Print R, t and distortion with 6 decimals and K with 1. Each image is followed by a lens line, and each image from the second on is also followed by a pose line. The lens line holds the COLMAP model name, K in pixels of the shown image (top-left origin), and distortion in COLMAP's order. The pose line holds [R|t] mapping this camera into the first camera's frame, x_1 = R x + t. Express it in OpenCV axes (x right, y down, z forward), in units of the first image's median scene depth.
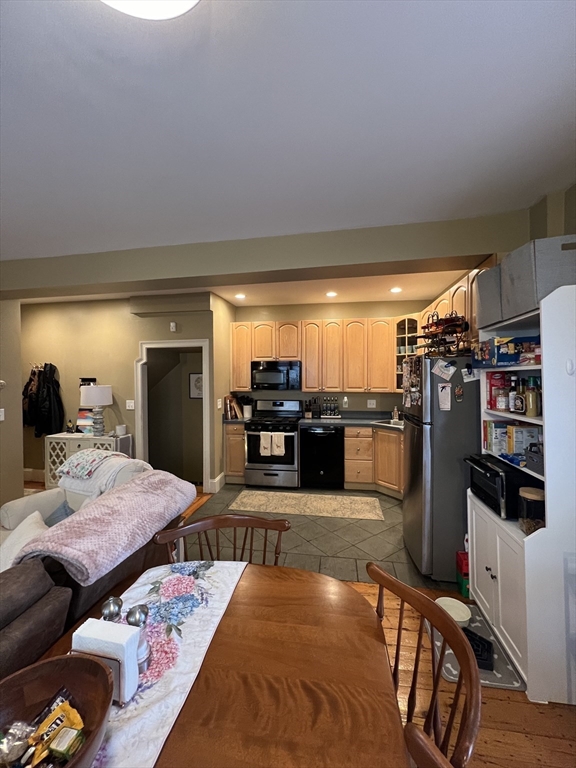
lens RADIAL K [[307.4, 0, 286.3], [0, 307.4, 382.8], [0, 0, 1]] dist [-0.001833, 0.000699]
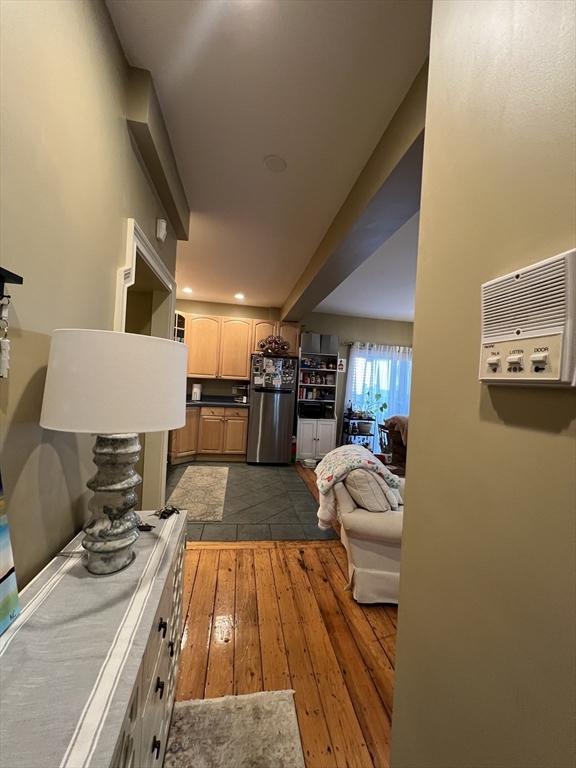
lens RADIAL K [[307.4, 0, 286.9], [0, 307.4, 386.6], [0, 0, 1]] dist [-0.001833, 0.000699]
pose [[-0.320894, -0.030327, 0.946630, -0.869140], [-0.037902, 0.999098, 0.019160, 0.033402], [-0.946357, -0.029731, -0.321754, 0.965113]]
